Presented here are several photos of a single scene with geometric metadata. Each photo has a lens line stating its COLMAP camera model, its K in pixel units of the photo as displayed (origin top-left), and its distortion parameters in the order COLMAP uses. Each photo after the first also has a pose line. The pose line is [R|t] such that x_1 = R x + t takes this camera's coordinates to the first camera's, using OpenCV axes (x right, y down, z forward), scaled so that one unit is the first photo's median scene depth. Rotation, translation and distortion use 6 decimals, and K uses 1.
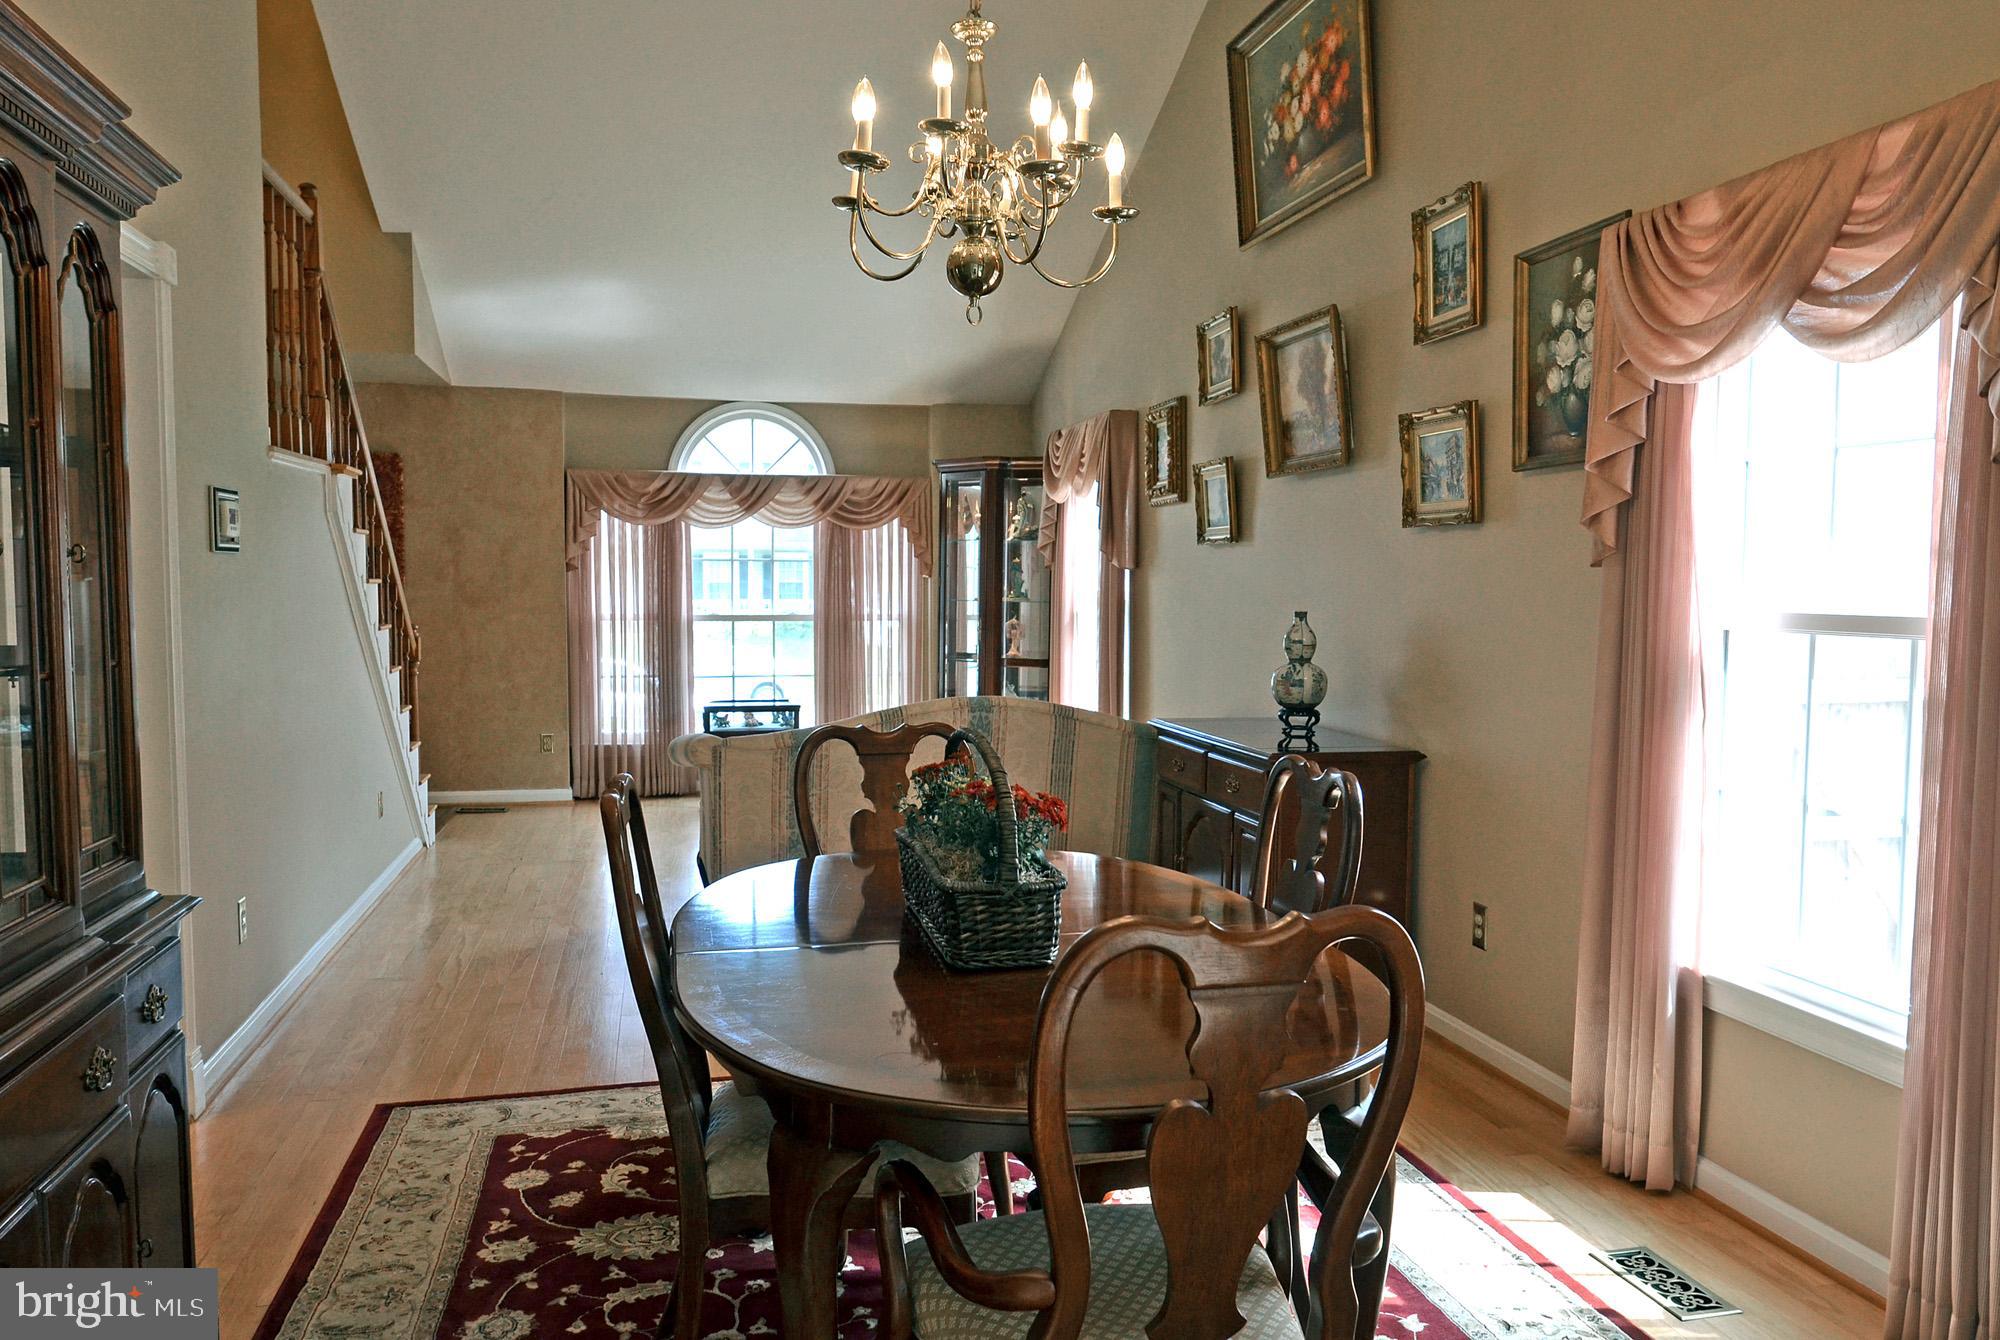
lens RADIAL K [[1468.5, 0, 1012.5], [0, 1468.5, 674.2], [0, 0, 1]] dist [-0.010910, -0.001292]
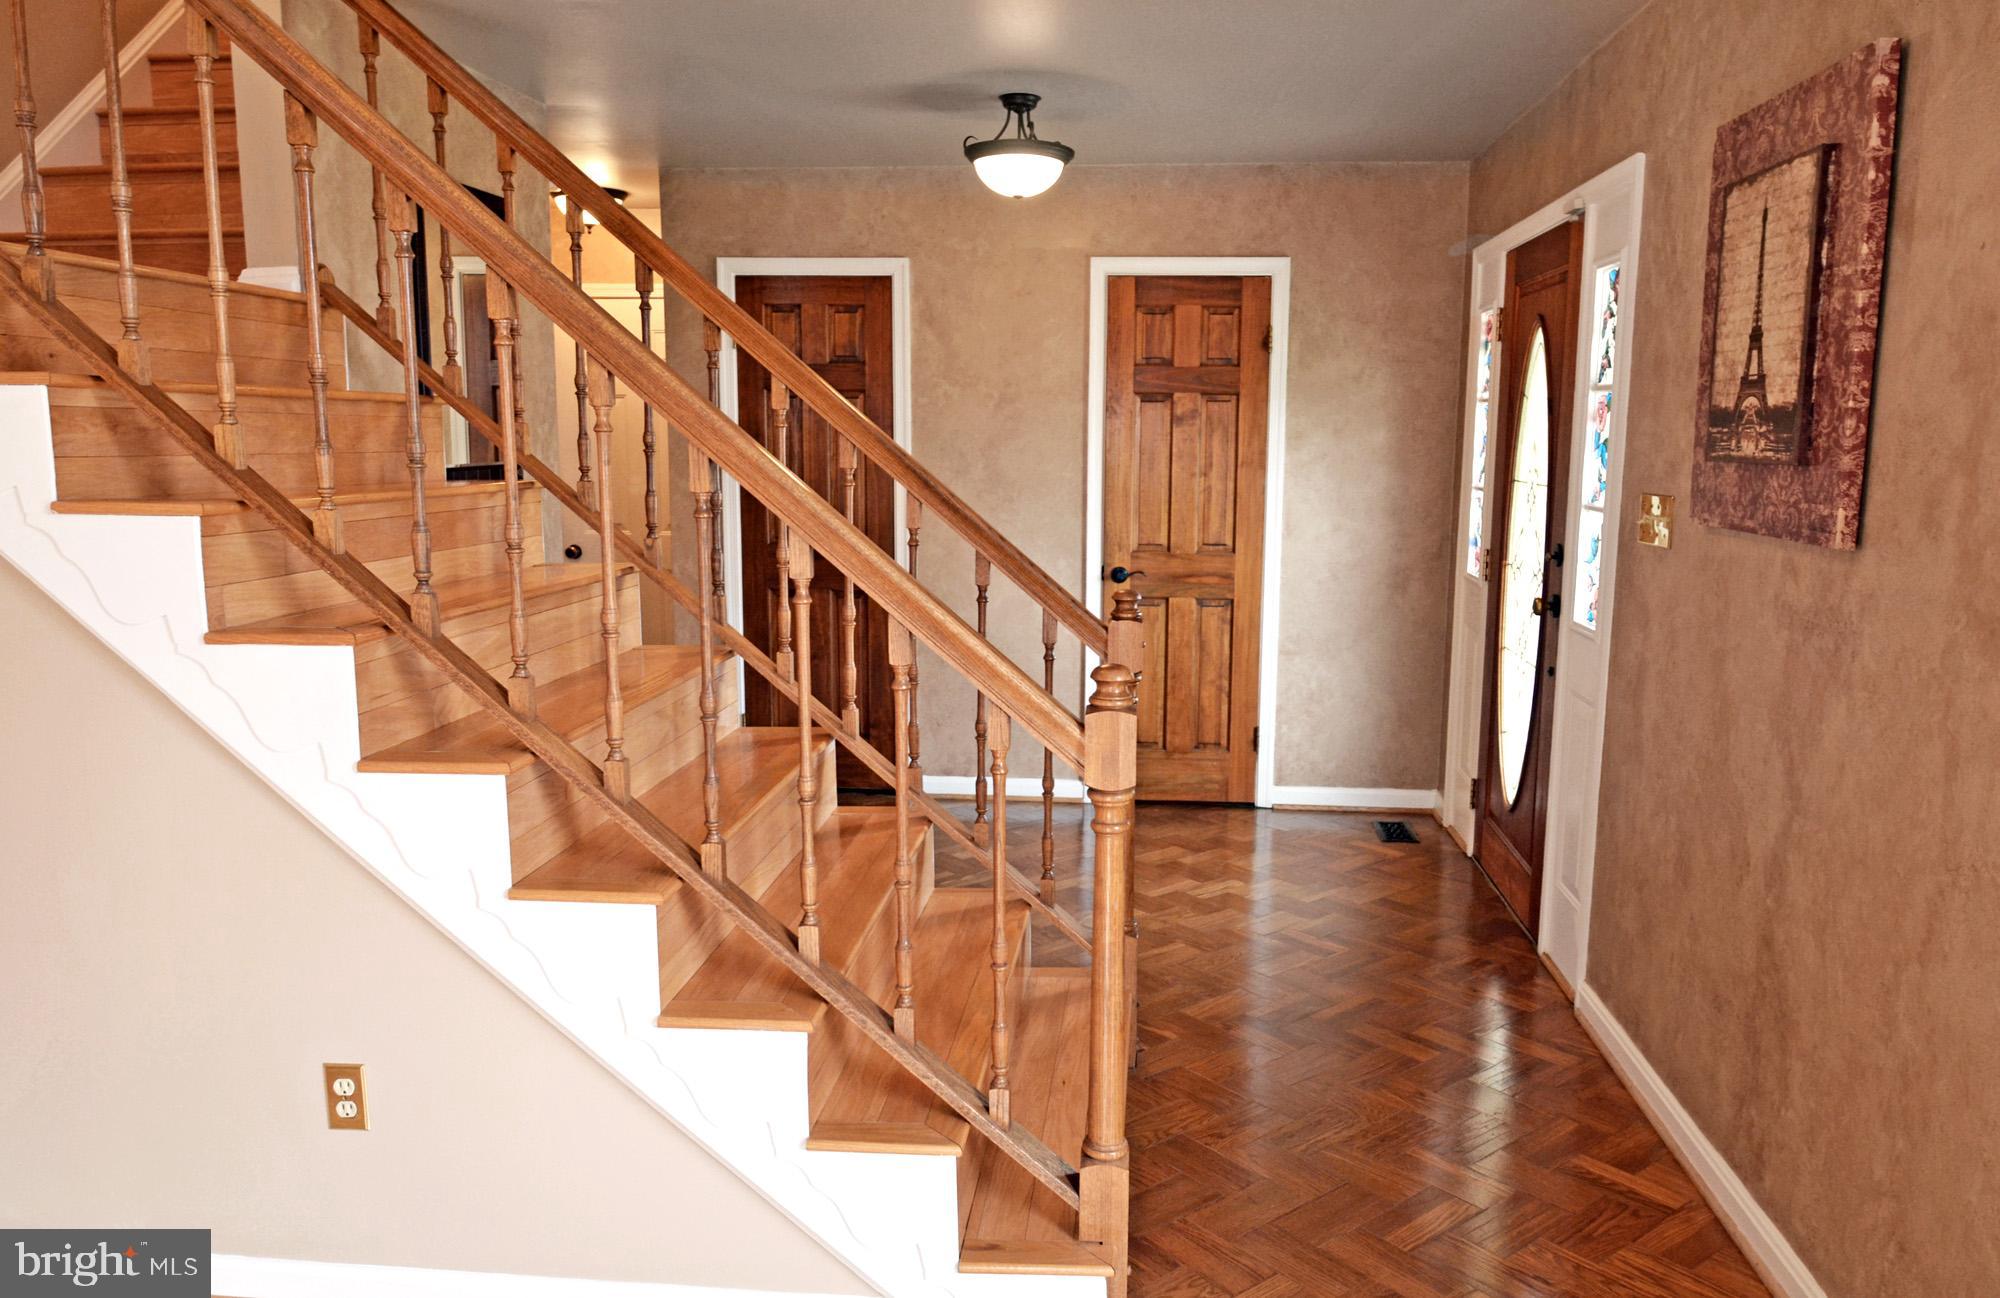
lens RADIAL K [[1430.5, 0, 1039.6], [0, 1430.5, 653.1], [0, 0, 1]] dist [0.003134, -0.016785]
pose [[-0.311119, 0.135392, -0.940677, -0.133806], [-0.074448, 0.983287, 0.166148, -0.085763], [0.947450, 0.121723, -0.295840, 1.098948]]
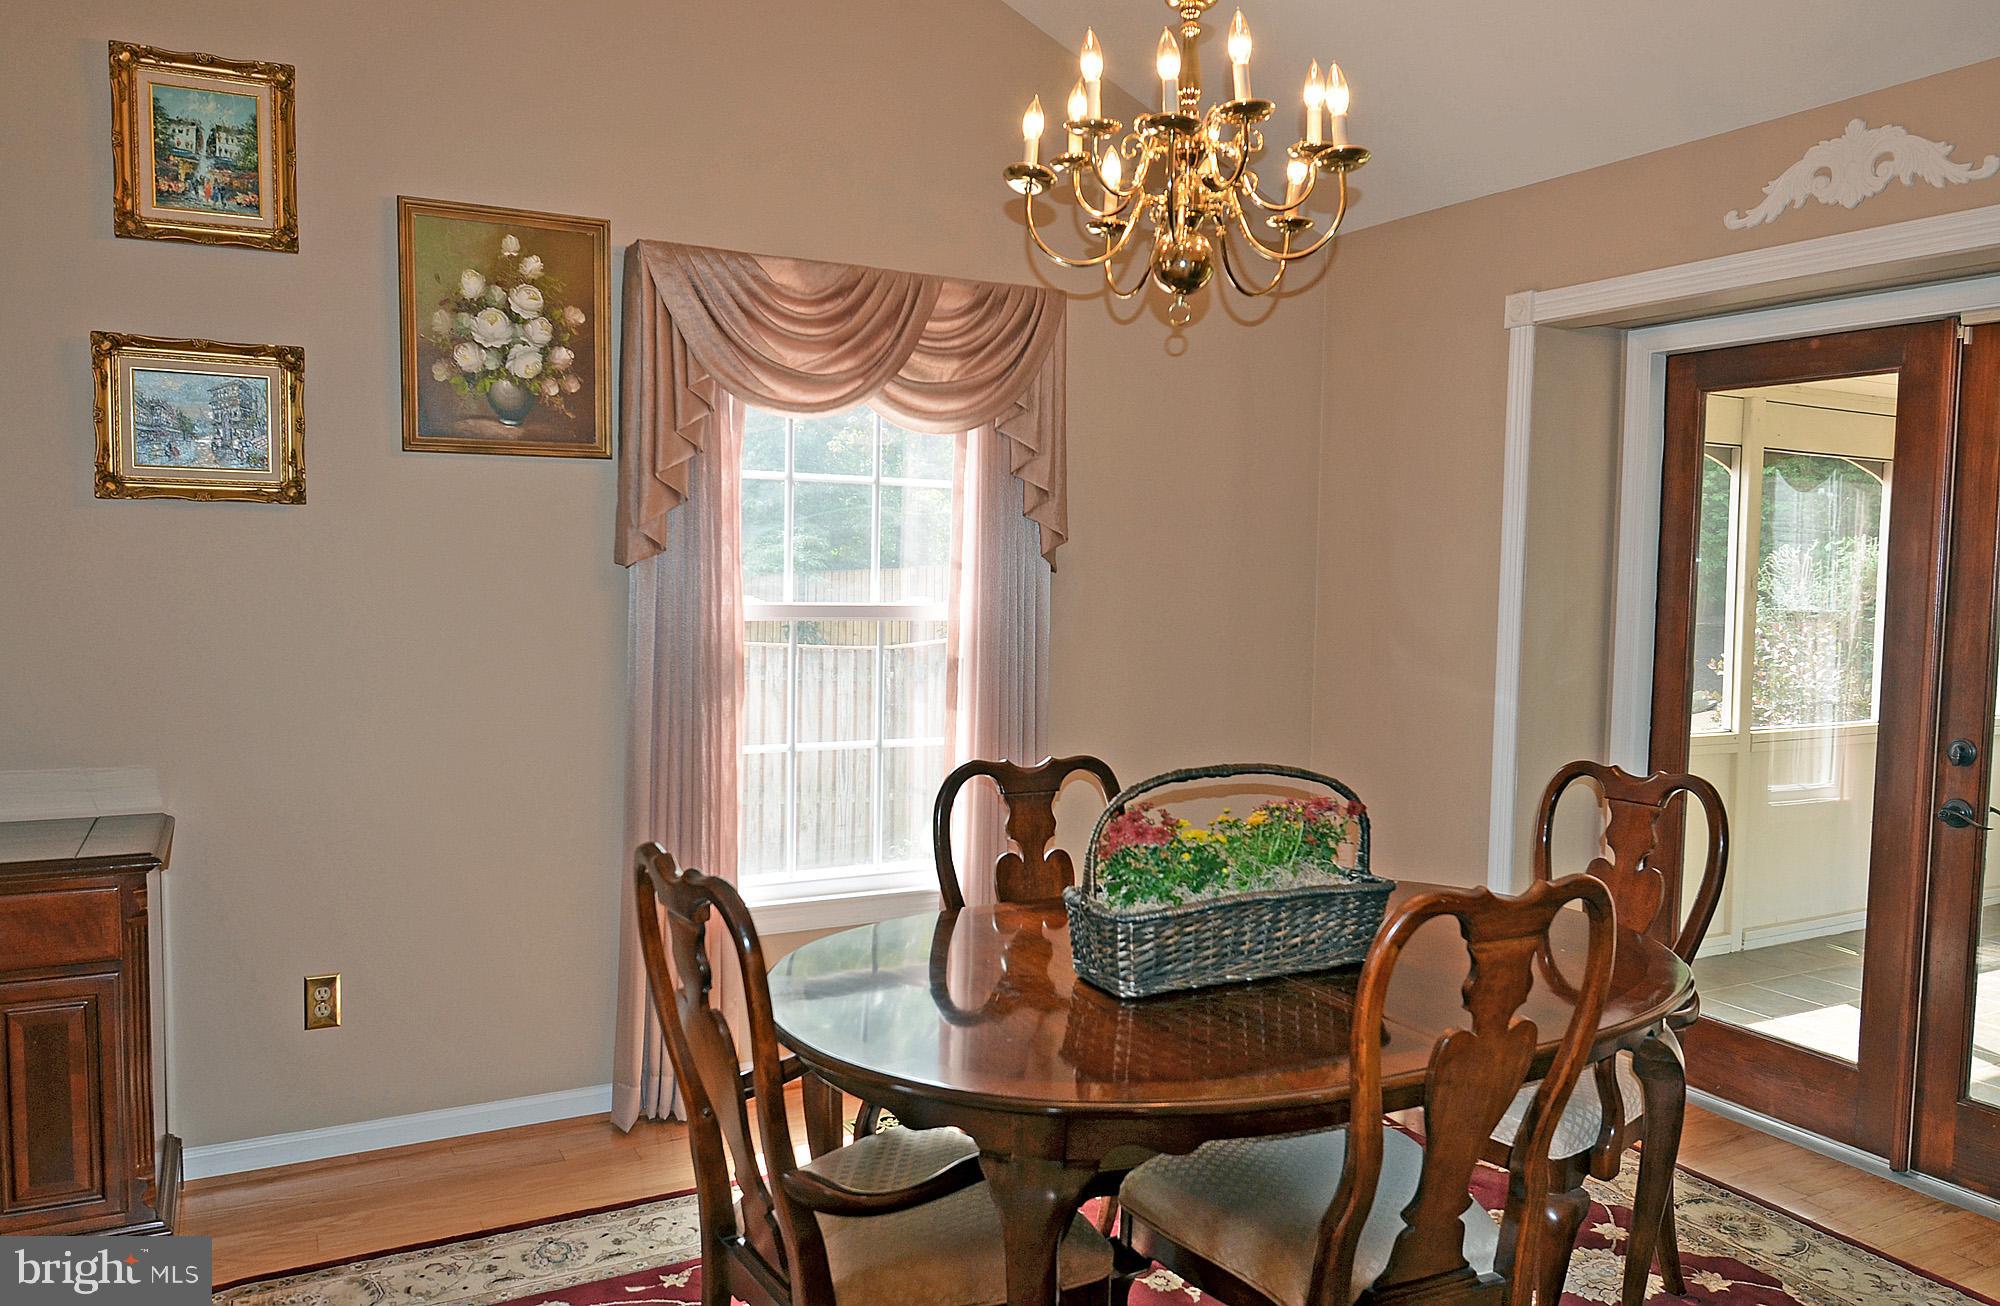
lens RADIAL K [[1430.5, 0, 1016.6], [0, 1430.5, 656.2], [0, 0, 1]] dist [0.003134, -0.016785]
pose [[-0.271861, -0.076408, 0.959298, -0.305137], [0.040966, 0.995021, 0.090863, -0.042827], [-0.961464, 0.064000, -0.267377, 0.476677]]
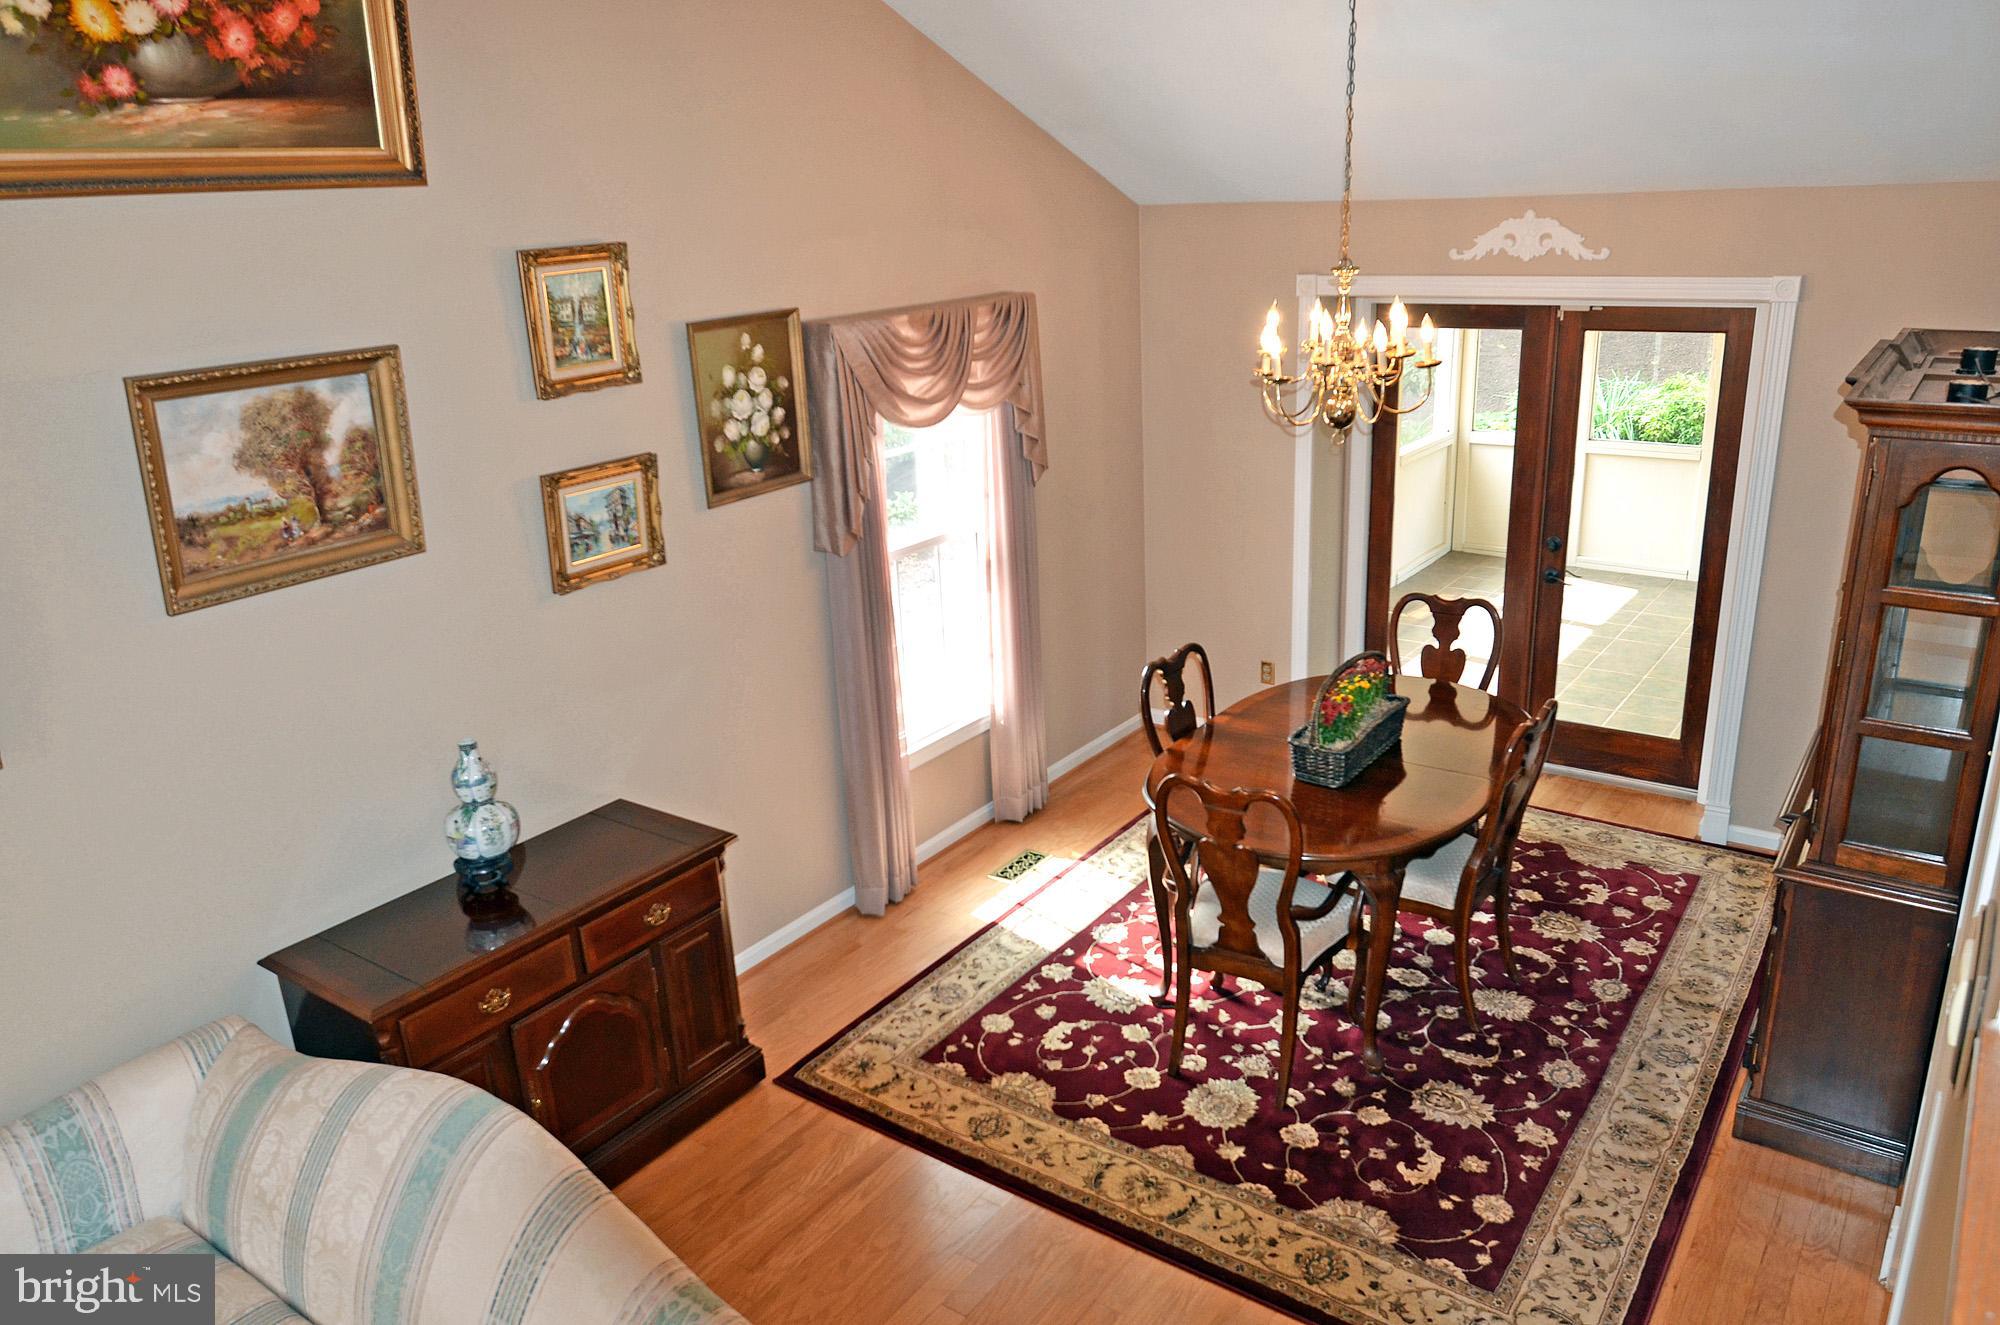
lens RADIAL K [[1401.9, 0, 1016.8], [0, 1401.9, 668.7], [0, 0, 1]] dist [-0.000243, -0.017991]
pose [[-0.661229, -0.222794, 0.716338, -0.353885], [0.084712, 0.926600, 0.366384, -0.221141], [-0.745386, 0.302946, -0.593821, 0.819762]]
